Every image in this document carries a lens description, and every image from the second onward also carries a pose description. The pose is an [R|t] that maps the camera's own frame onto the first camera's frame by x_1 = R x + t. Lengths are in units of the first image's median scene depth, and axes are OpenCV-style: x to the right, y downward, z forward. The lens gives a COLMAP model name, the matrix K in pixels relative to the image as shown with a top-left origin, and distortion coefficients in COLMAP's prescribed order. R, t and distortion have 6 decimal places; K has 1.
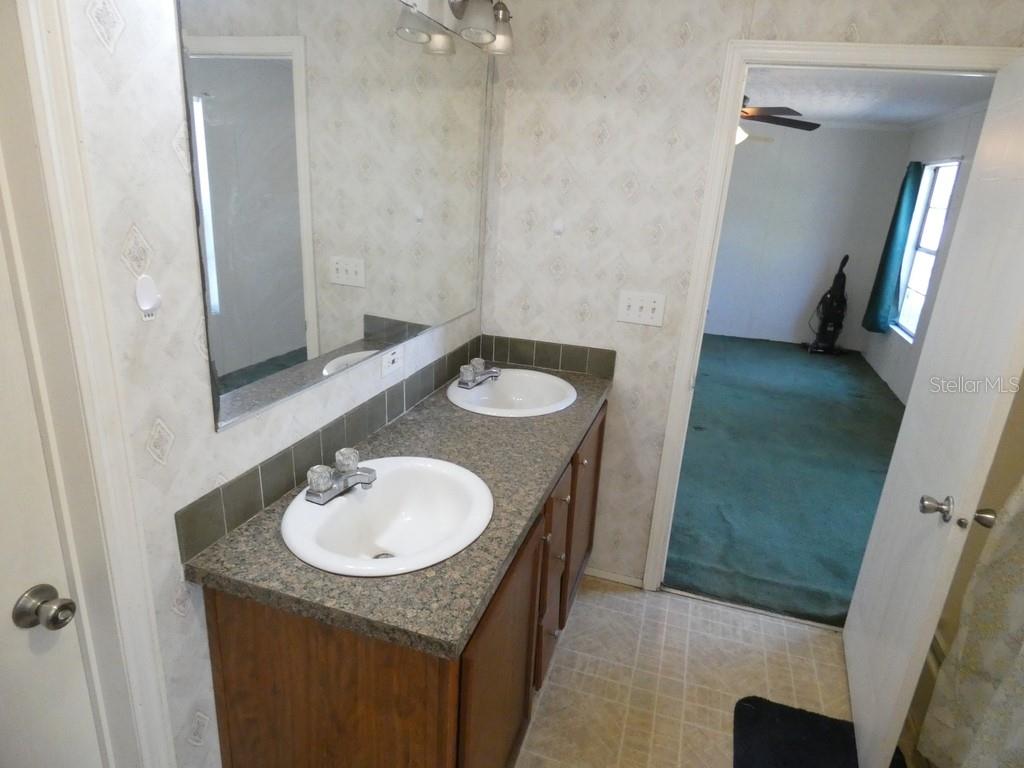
lens RADIAL K [[614.2, 0, 519.5], [0, 614.2, 387.0], [0, 0, 1]] dist [-0.001045, 0.002617]
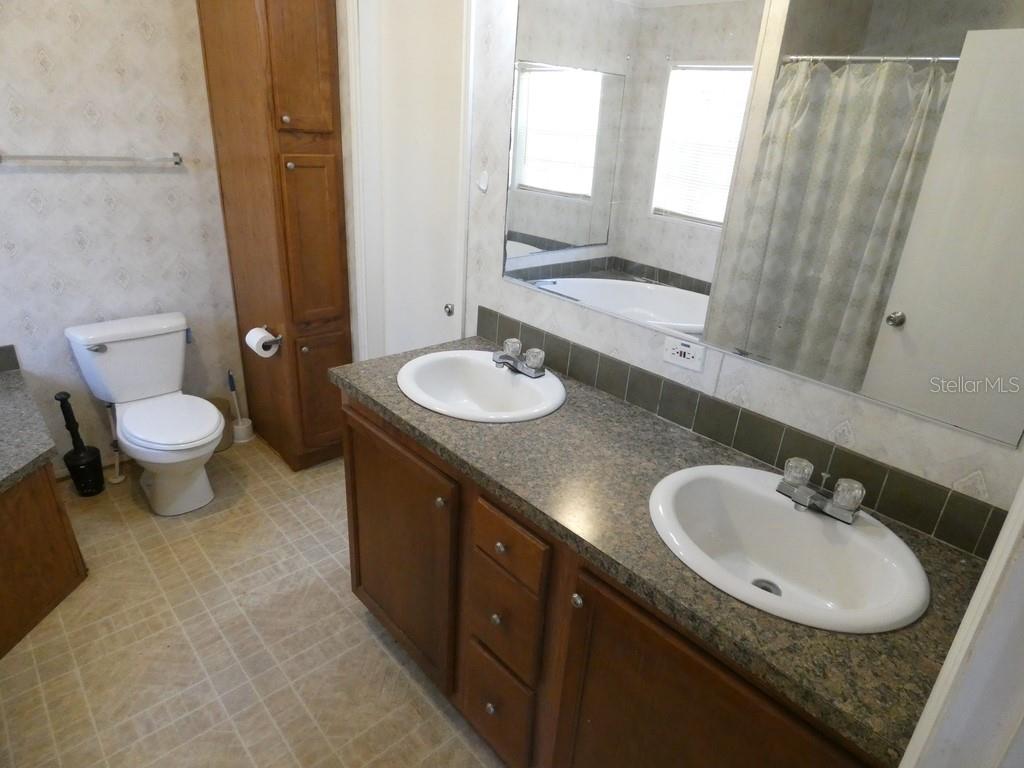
lens RADIAL K [[614.2, 0, 519.5], [0, 614.2, 387.0], [0, 0, 1]] dist [-0.001045, 0.002617]
pose [[-0.494653, 0.264707, -0.827798, 0.684847], [-0.363905, 0.801884, 0.473873, -0.361957], [0.789235, 0.535642, -0.300326, 1.237756]]
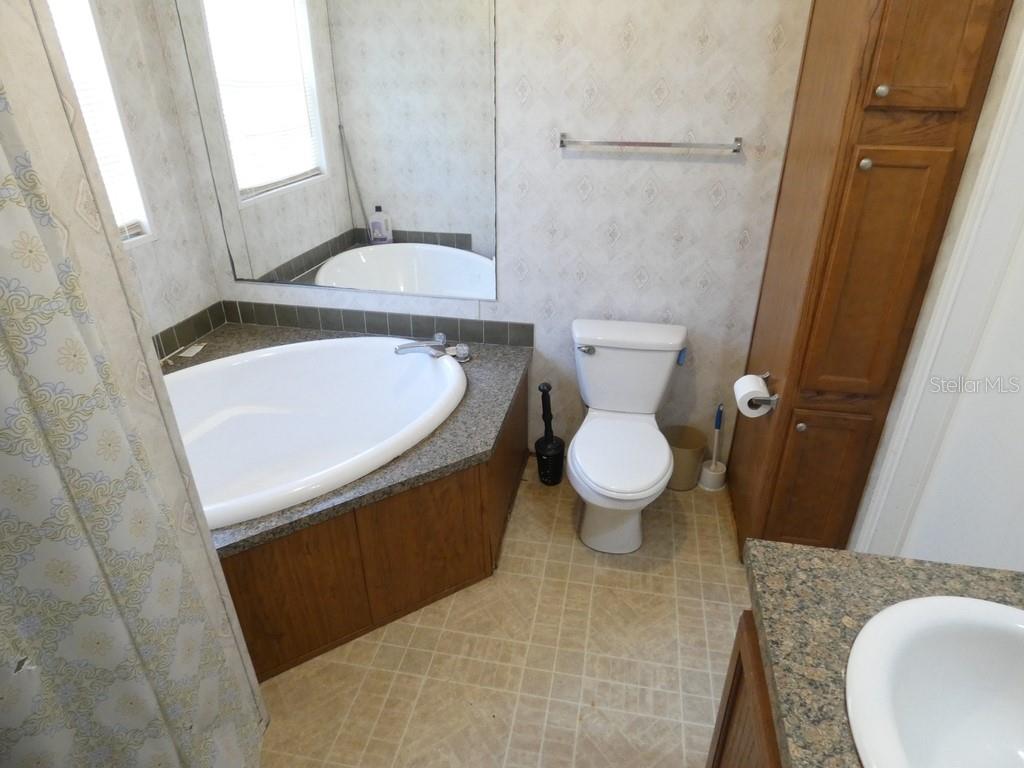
lens RADIAL K [[611.2, 0, 512.0], [0, 611.2, 384.0], [0, 0, 1]] dist [0.000013, -0.023575]
pose [[-0.992957, 0.004180, -0.118402, 0.245986], [-0.082302, 0.694538, 0.714734, -0.275337], [0.085222, 0.719444, -0.689302, 0.913189]]
